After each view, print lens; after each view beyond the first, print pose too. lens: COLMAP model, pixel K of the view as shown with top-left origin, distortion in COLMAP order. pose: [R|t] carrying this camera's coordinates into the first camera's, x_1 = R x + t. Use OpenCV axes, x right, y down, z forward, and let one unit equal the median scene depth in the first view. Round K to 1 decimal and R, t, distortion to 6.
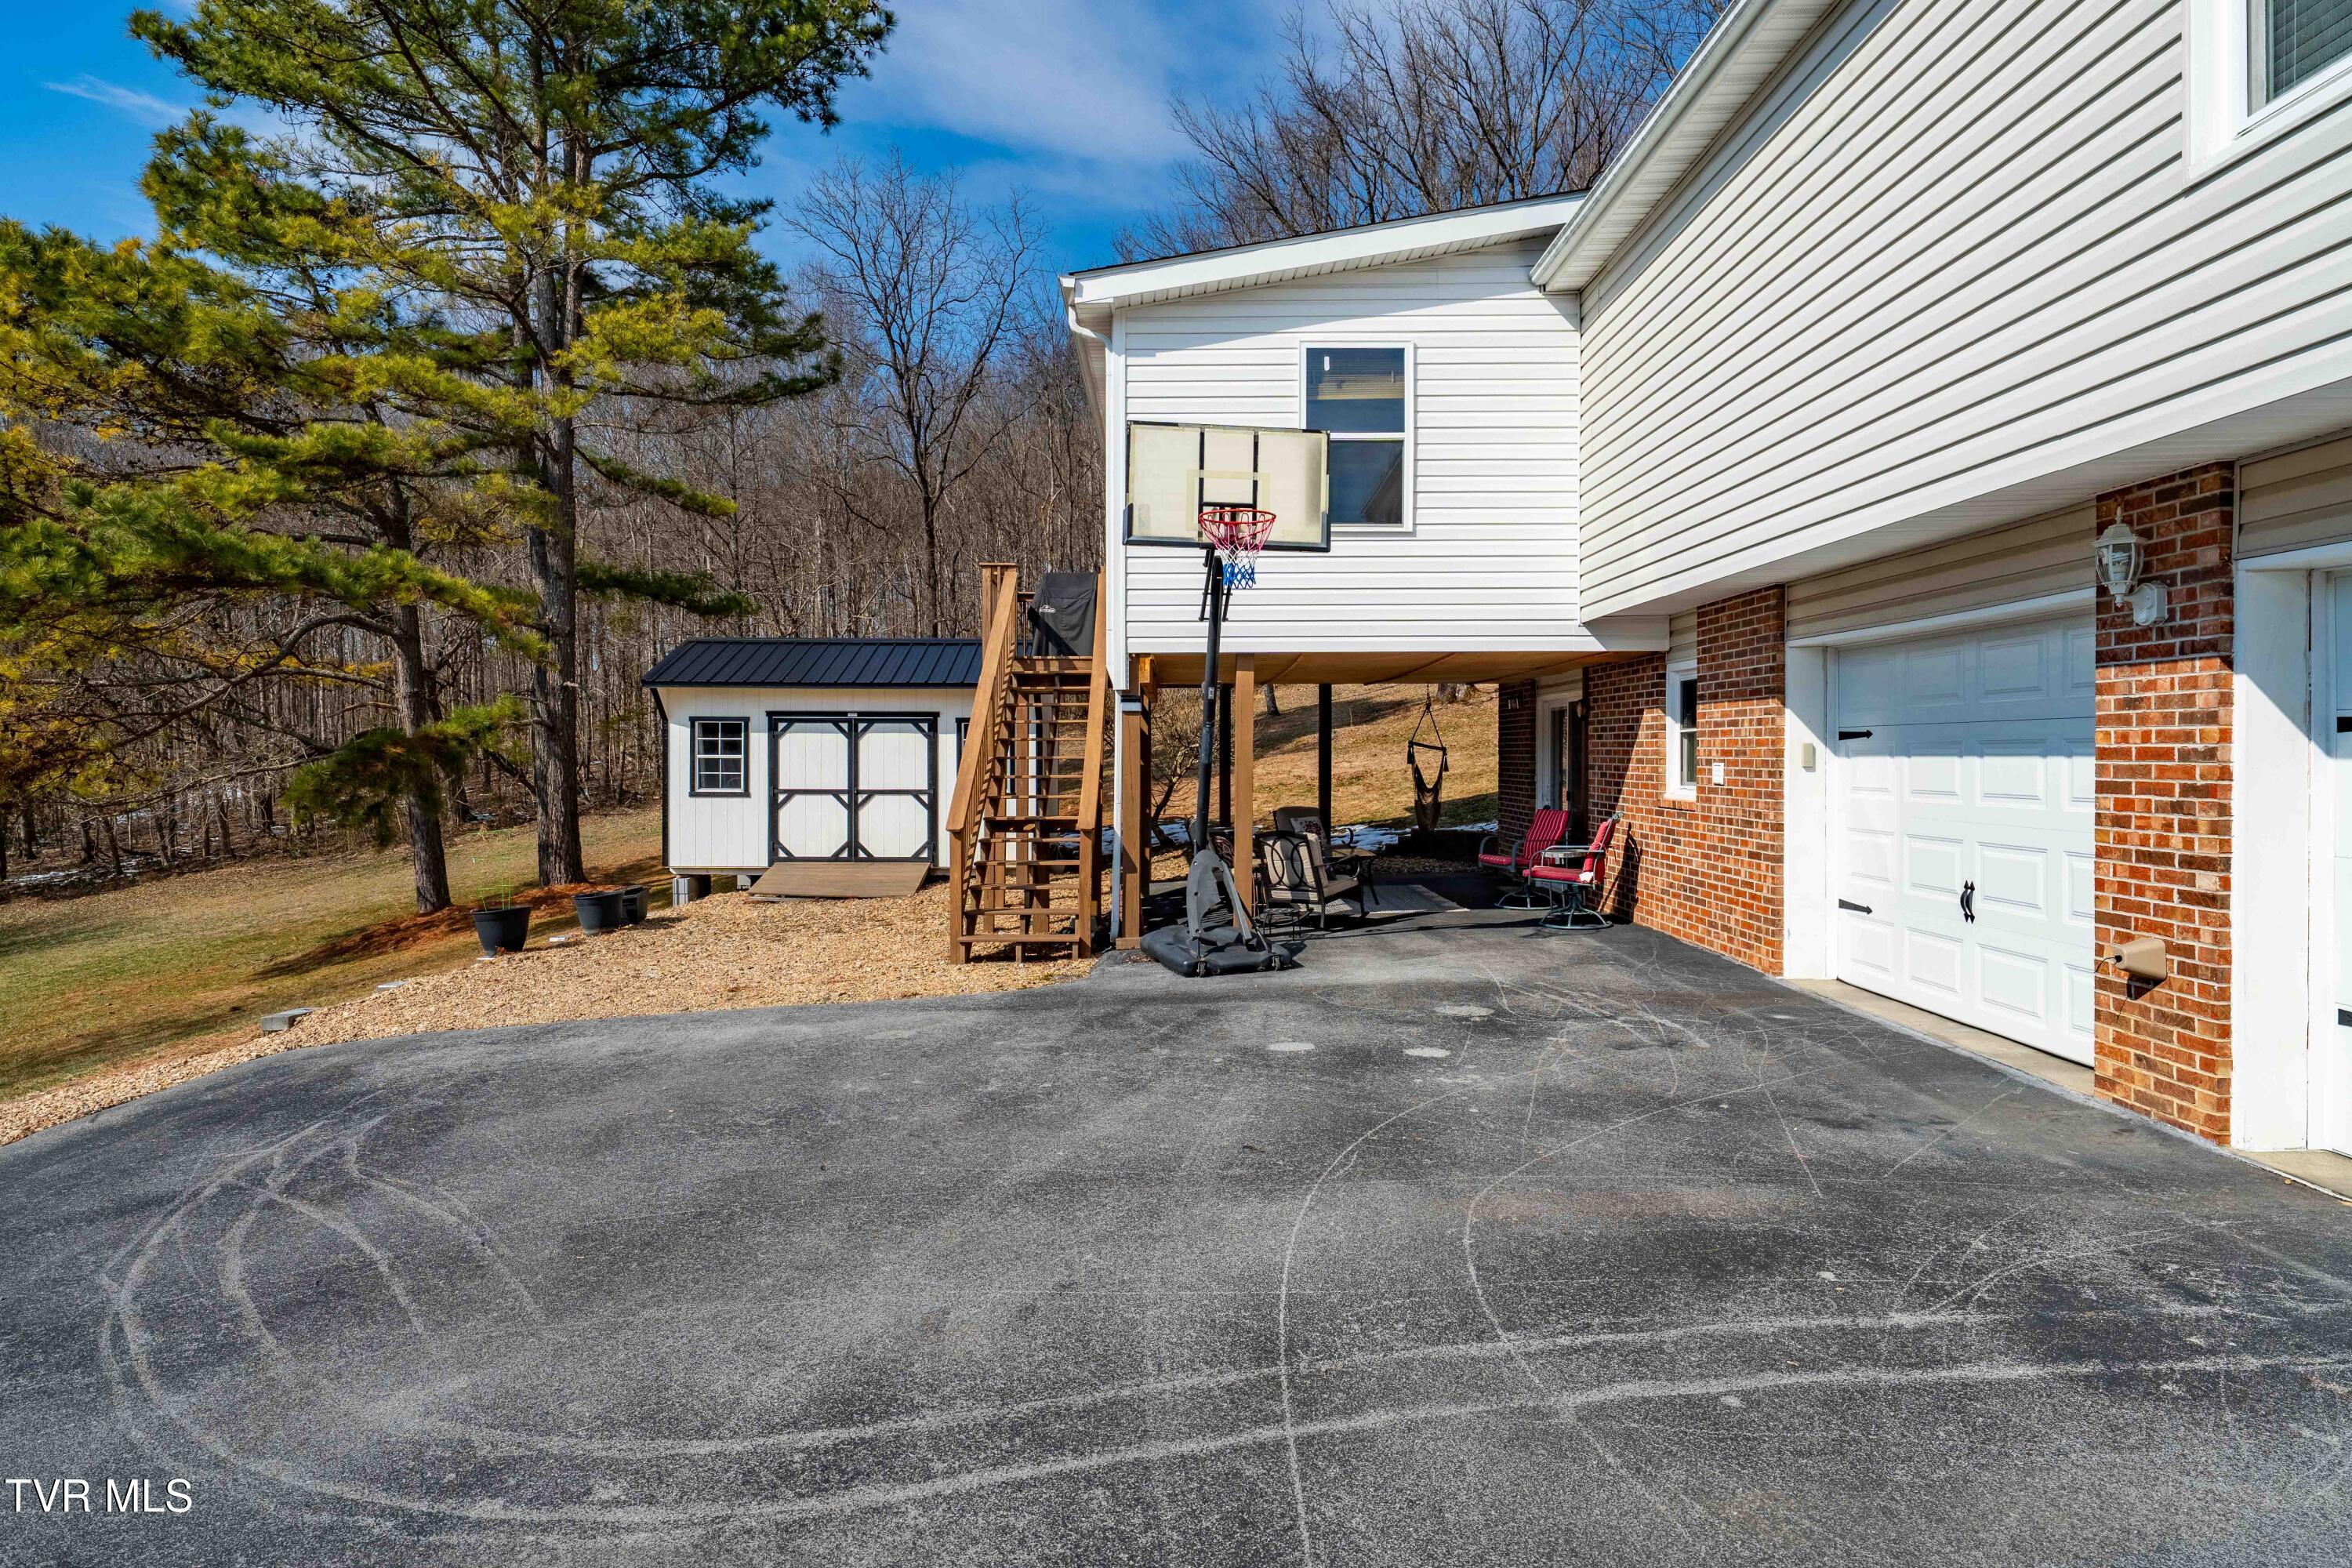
lens RADIAL K [[1243.3, 0, 1153.1], [0, 1243.3, 755.2], [0, 0, 1]] dist [0.002672, -0.000827]
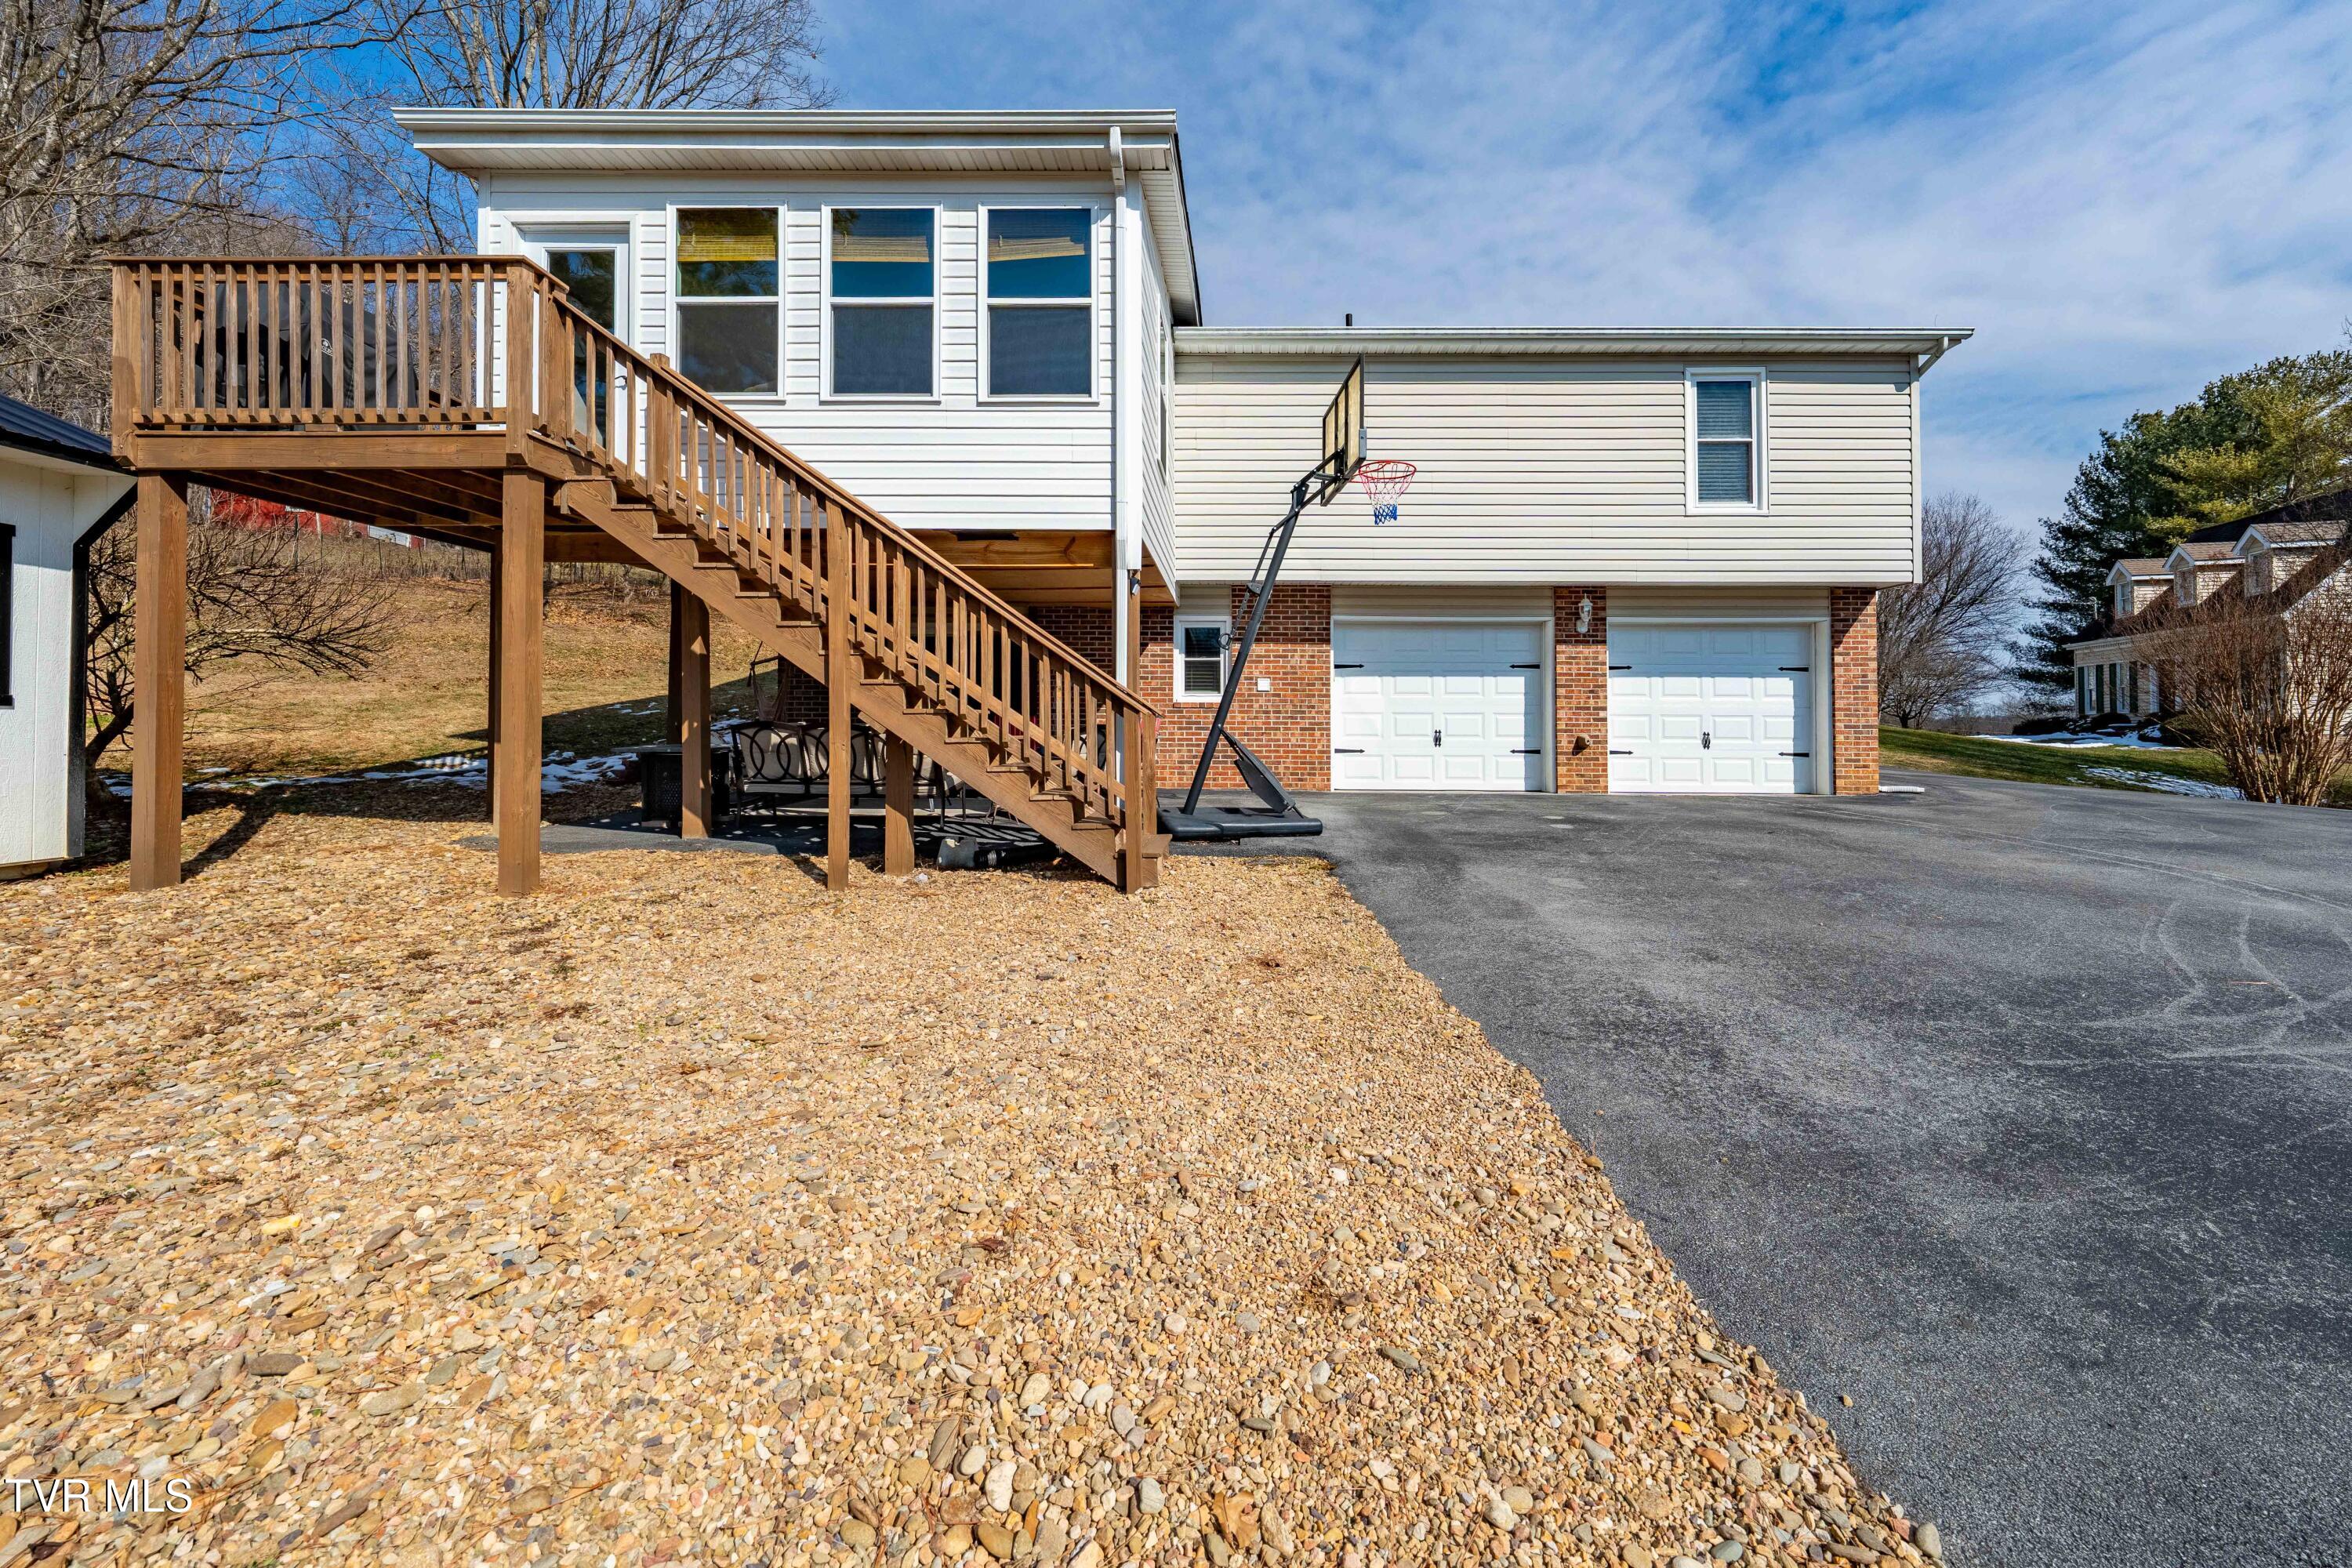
lens RADIAL K [[905.2, 0, 1233.8], [0, 905.2, 722.3], [0, 0, 1]] dist [0.000668, 0.000015]
pose [[-0.005670, 0.010650, 0.999927, -0.749380], [0.000393, 0.999943, -0.010648, 0.073522], [-0.999984, 0.000332, -0.005673, 0.981018]]
